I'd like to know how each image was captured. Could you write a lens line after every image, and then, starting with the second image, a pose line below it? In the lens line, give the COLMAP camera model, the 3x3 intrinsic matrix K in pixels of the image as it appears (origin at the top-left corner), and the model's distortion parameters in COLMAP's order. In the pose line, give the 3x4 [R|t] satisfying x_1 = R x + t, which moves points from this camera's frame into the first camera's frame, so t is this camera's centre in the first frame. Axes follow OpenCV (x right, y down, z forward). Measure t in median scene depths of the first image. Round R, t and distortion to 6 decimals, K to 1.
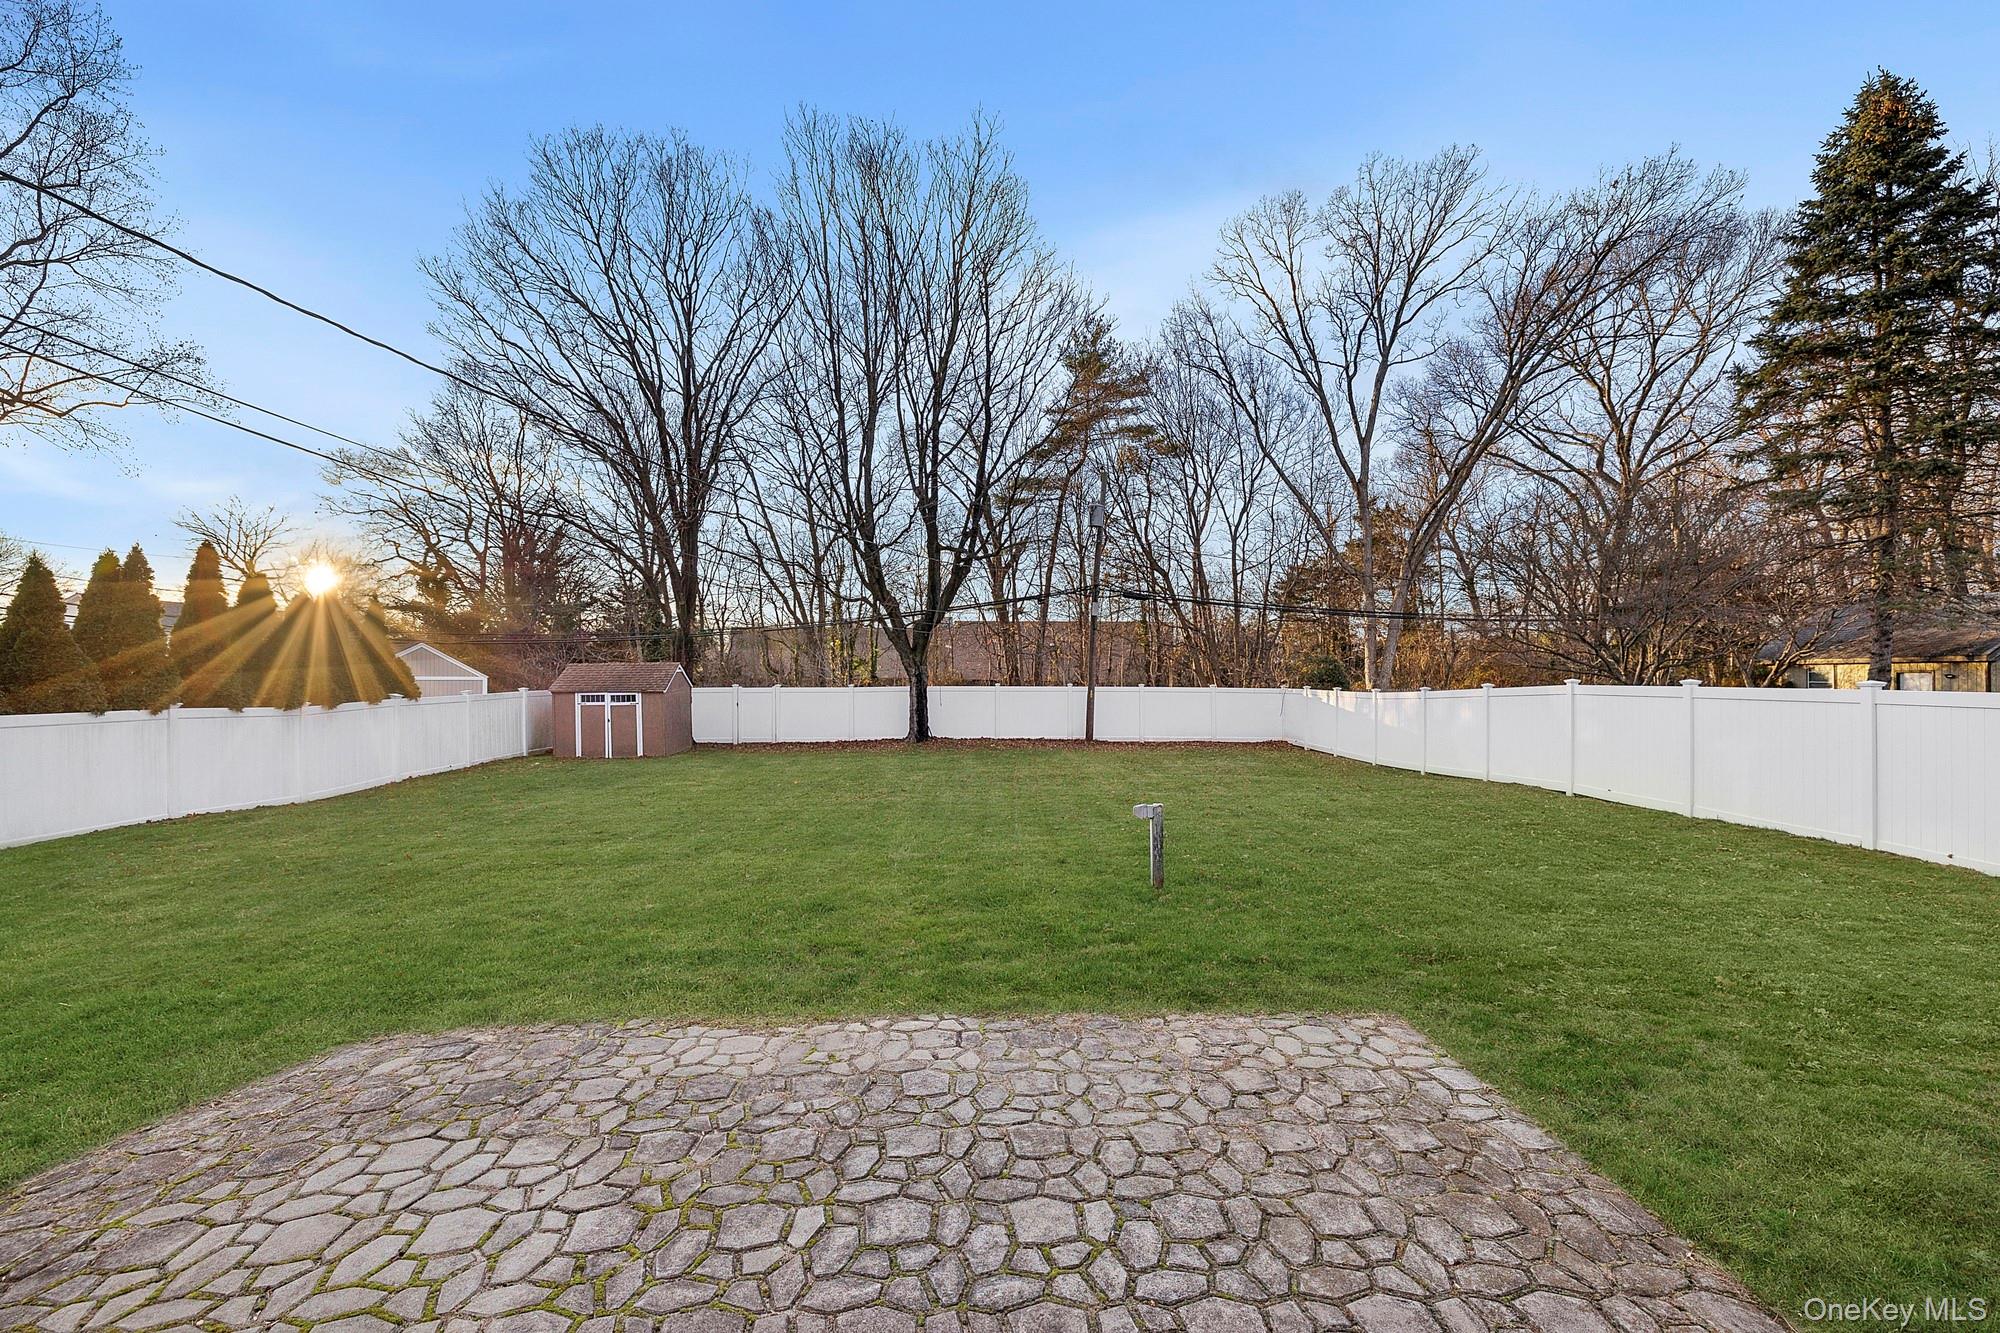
lens RADIAL K [[854.0, 0, 1032.9], [0, 854.0, 663.4], [0, 0, 1]] dist [0.001230, 0.000264]
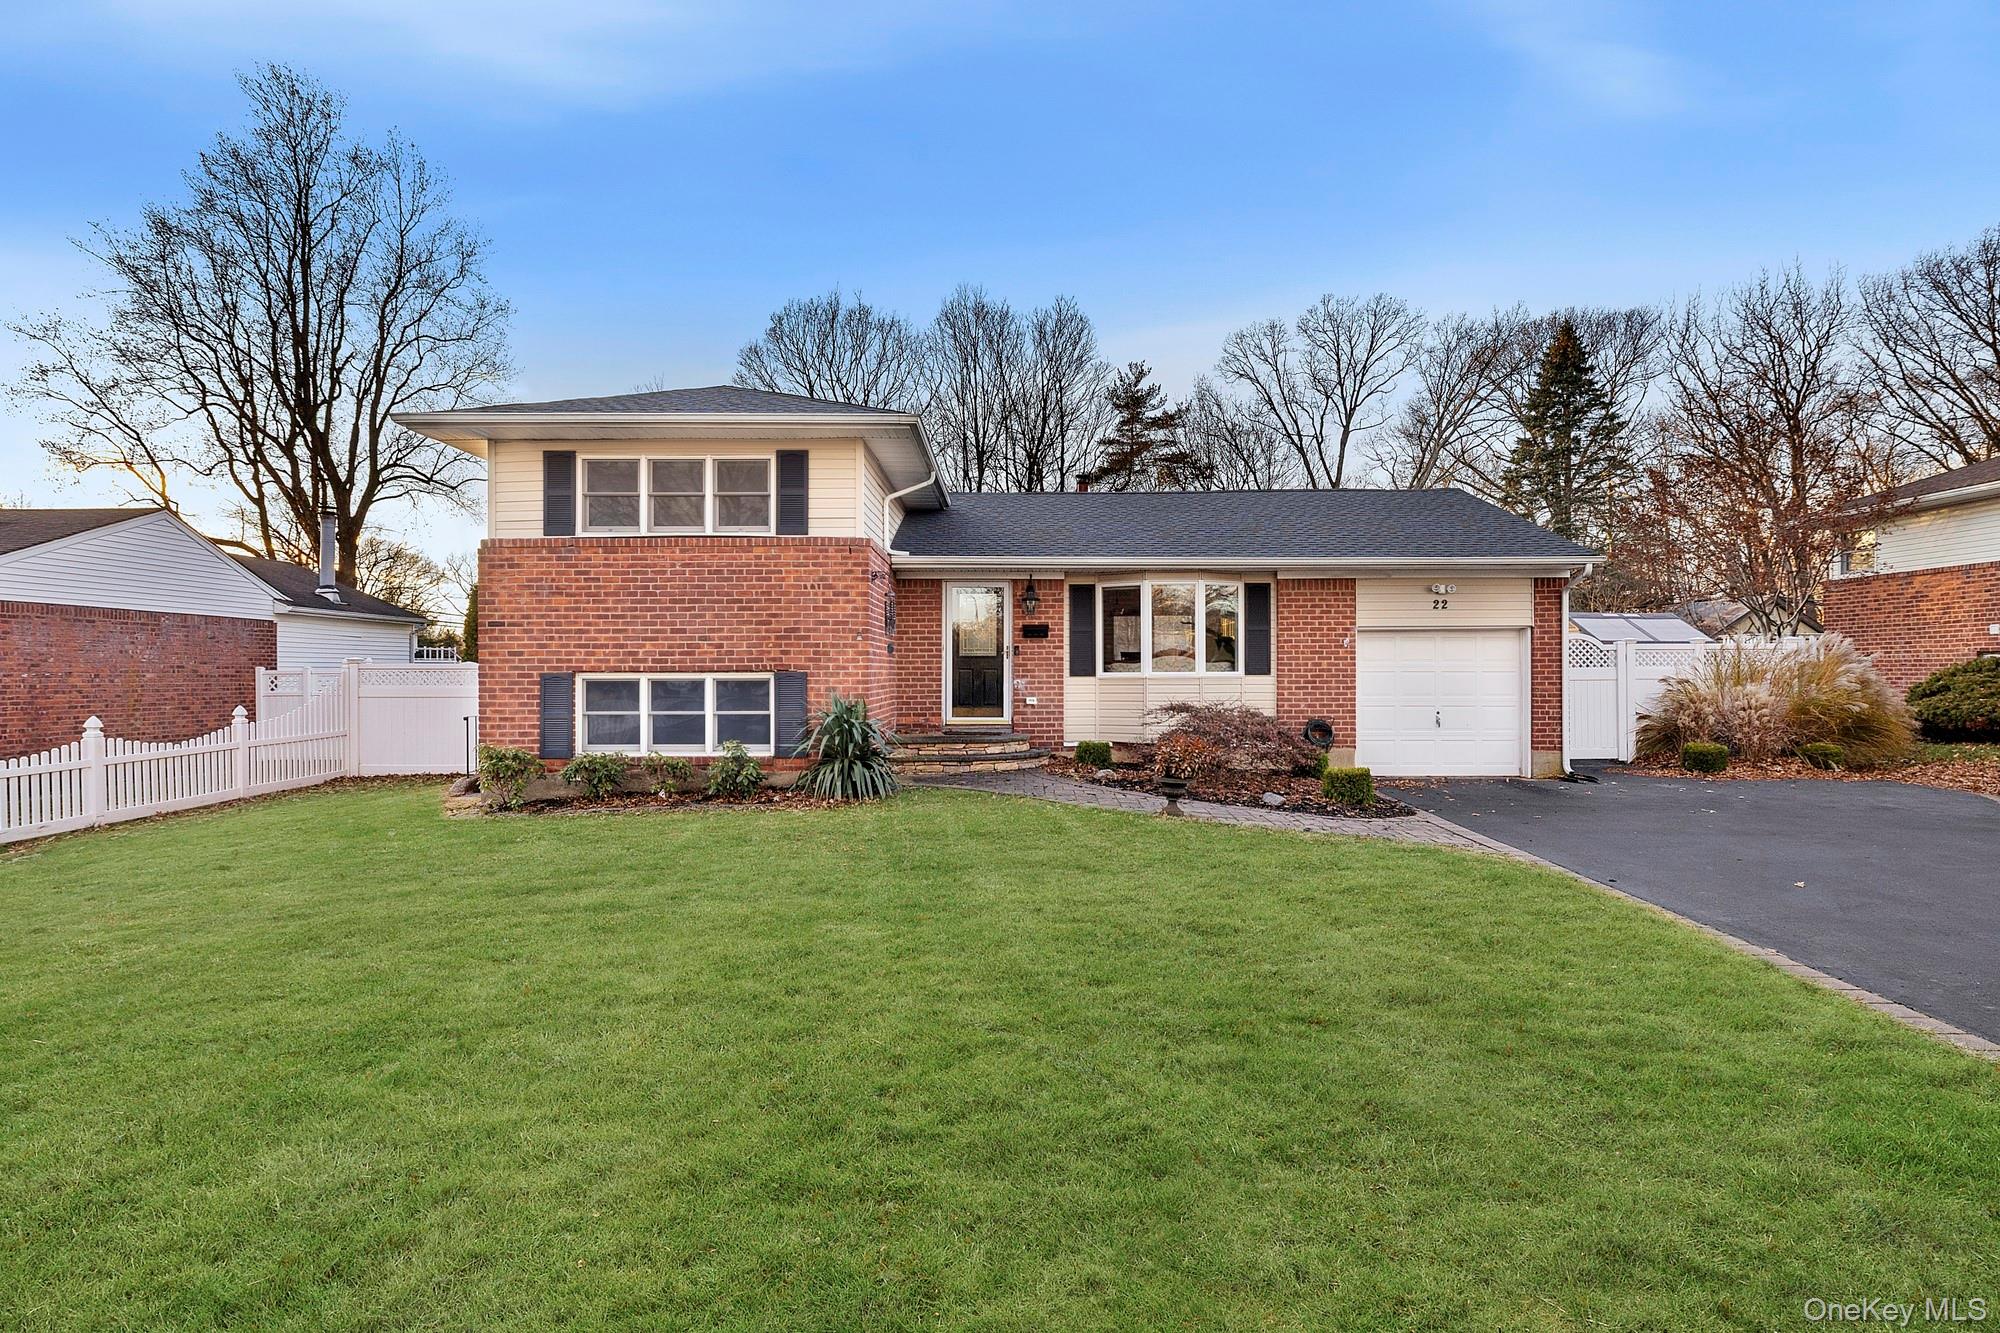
lens RADIAL K [[1085.4, 0, 1000.0], [0, 1085.4, 666.5], [0, 0, 1]] dist [0.005703, 0.000591]
pose [[0.998104, -0.004254, -0.061402, -0.041851], [0.005474, 0.999791, 0.019720, -0.006228], [0.061306, -0.020019, 0.997918, -0.799681]]
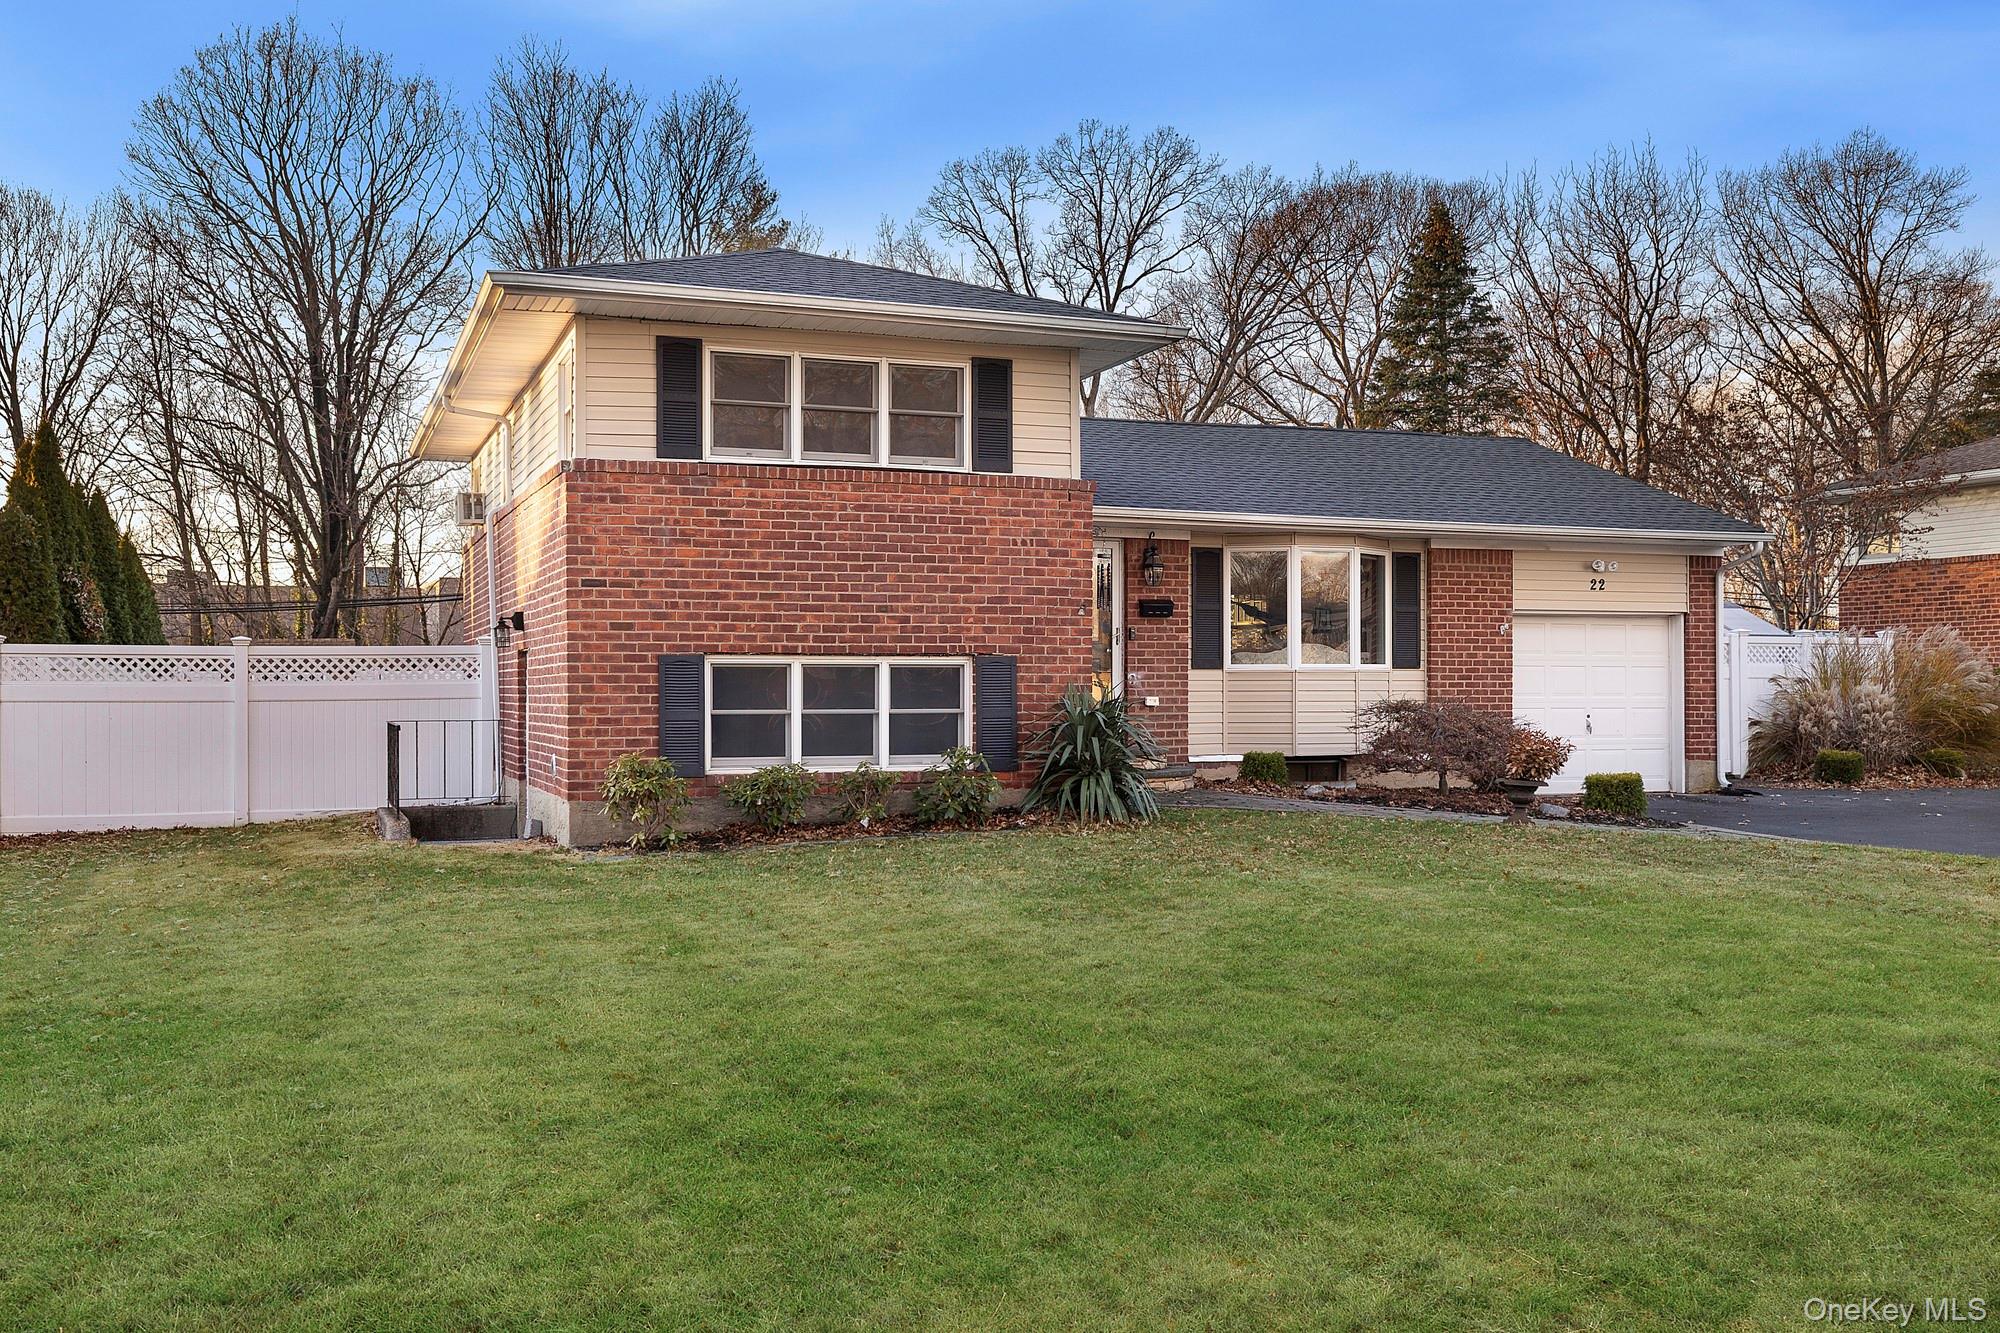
lens RADIAL K [[1866.1, 0, 1000.0], [0, 1866.1, 666.5], [0, 0, 1]] dist [0.038718, 0.007388]
pose [[0.951065, 0.001247, 0.308990, -0.328260], [-0.004768, 0.999932, 0.010640, 0.001396], [-0.308955, -0.011592, 0.951006, -0.903488]]
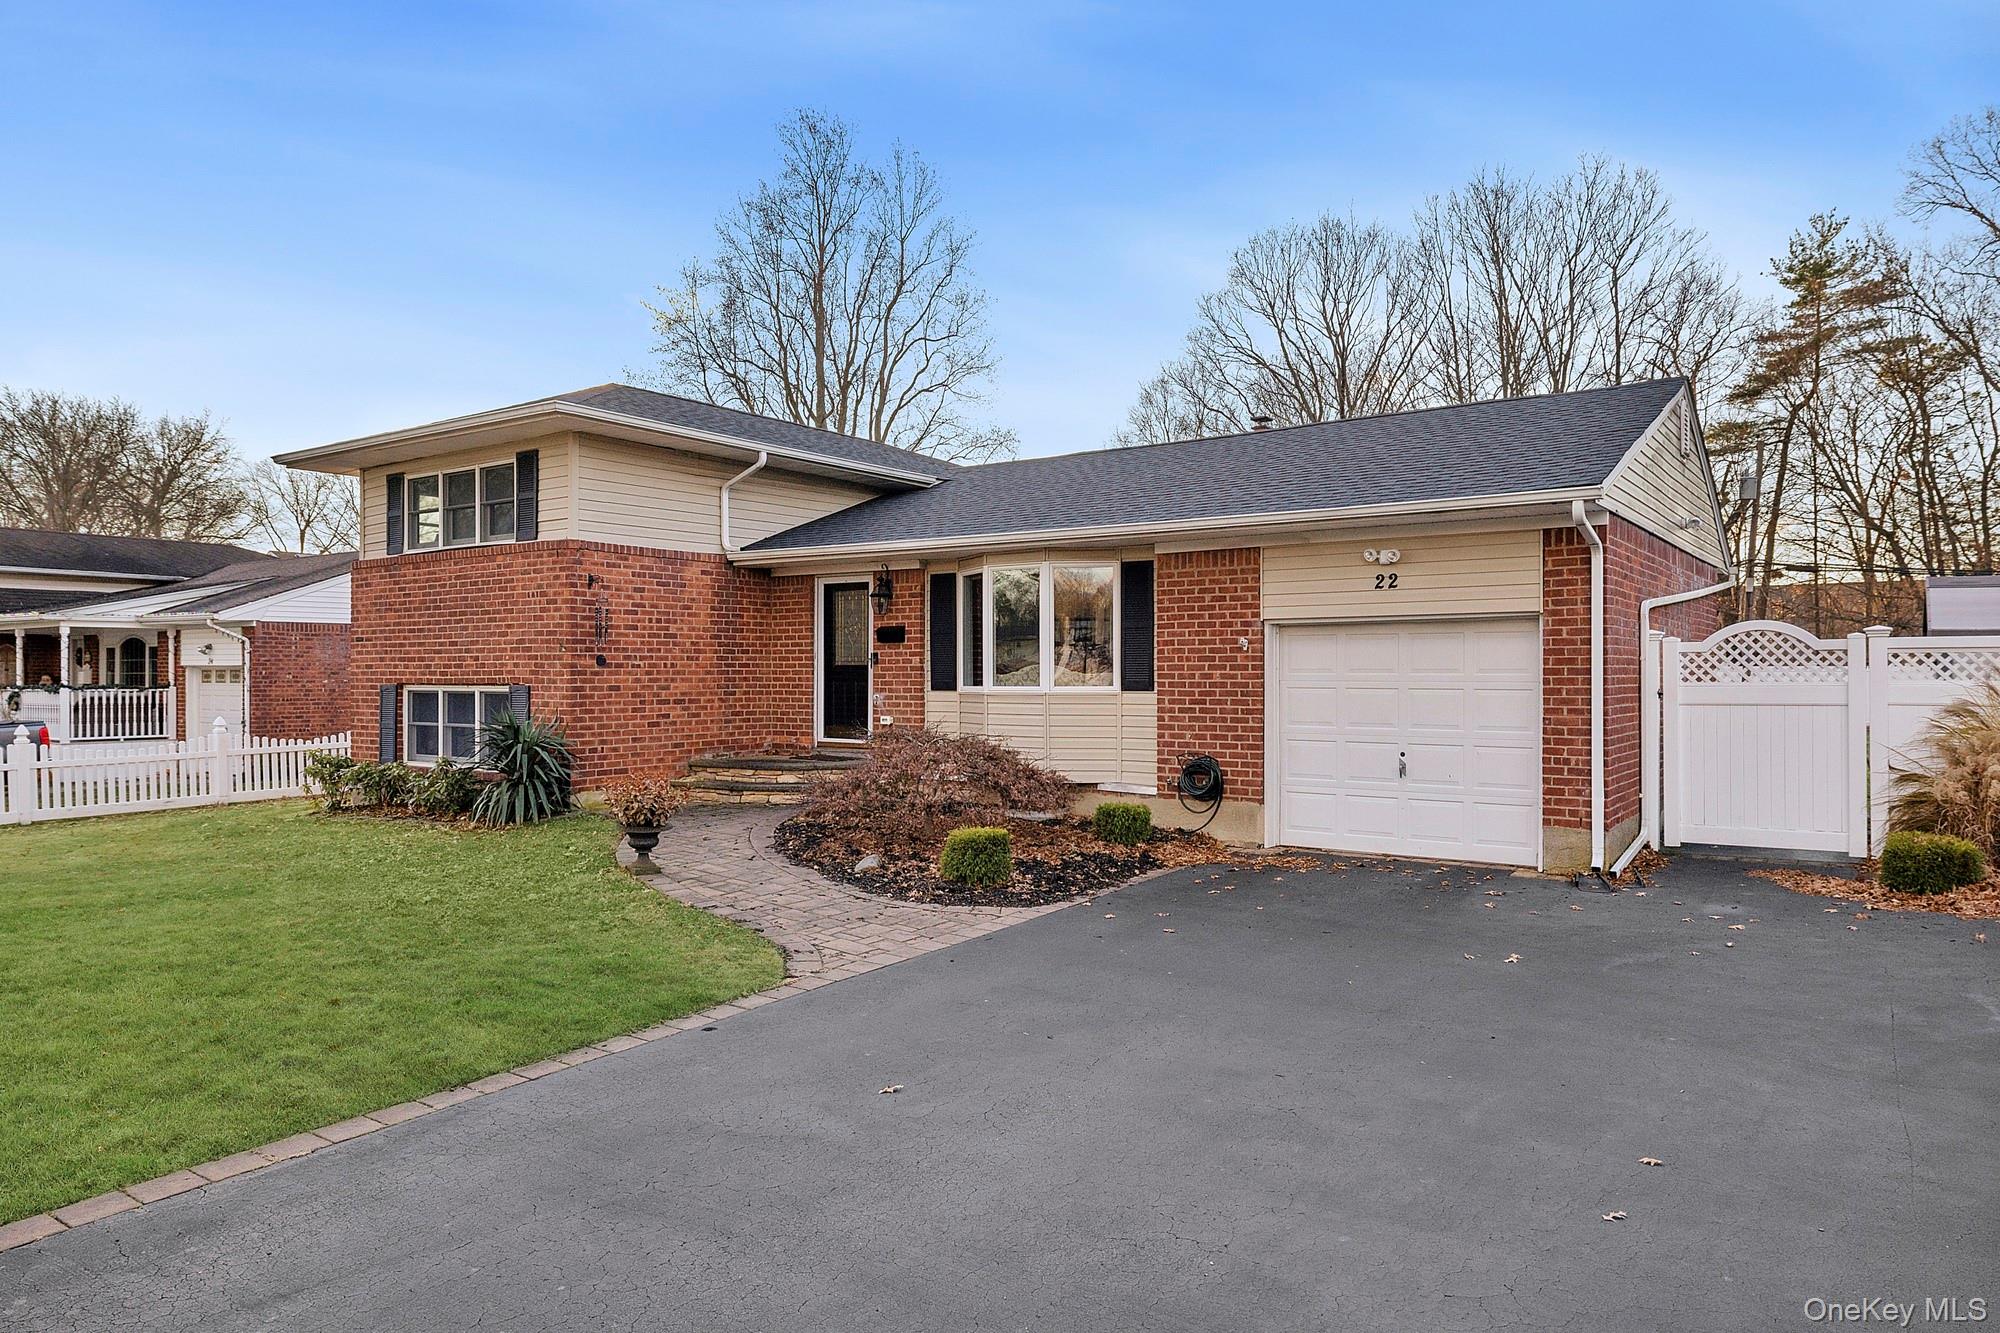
lens RADIAL K [[1267.3, 0, 1000.0], [0, 1267.3, 666.5], [0, 0, 1]] dist [0.005835, 0.002031]
pose [[0.781708, -0.005925, -0.623616, 0.296552], [0.018400, 0.999739, 0.013566, -0.006311], [0.623373, -0.022079, 0.781613, -0.630702]]
